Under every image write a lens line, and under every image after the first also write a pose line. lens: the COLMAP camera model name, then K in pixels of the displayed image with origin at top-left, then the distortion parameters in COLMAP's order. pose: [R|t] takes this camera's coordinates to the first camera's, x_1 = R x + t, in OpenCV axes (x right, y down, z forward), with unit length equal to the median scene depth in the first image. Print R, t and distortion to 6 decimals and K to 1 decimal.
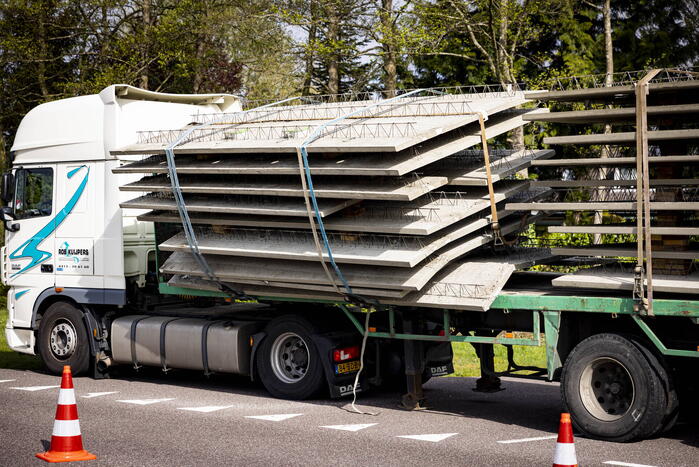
lens RADIAL K [[1319.6, 0, 356.7], [0, 1319.6, 227.3], [0, 0, 1]] dist [0.037166, 0.139477]
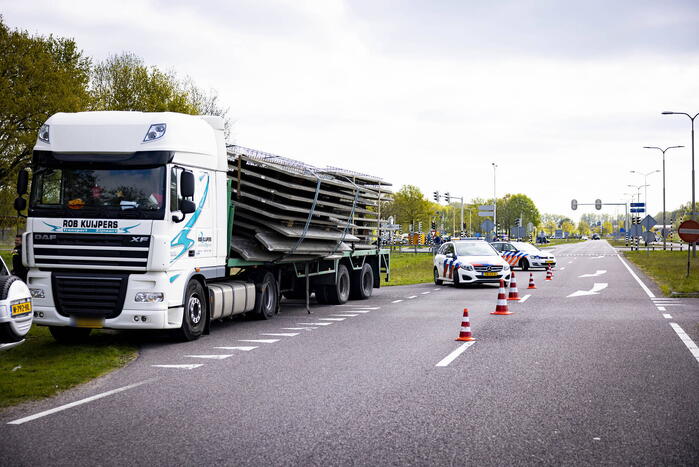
lens RADIAL K [[898.7, 0, 349.5], [0, 898.7, 233.5], [0, 0, 1]] dist [0.018205, 0.056438]
pose [[-0.385192, -0.007960, 0.922802, -1.122212], [-0.015823, 0.999873, 0.002020, 0.009237], [-0.922701, -0.013823, -0.385269, 1.257999]]
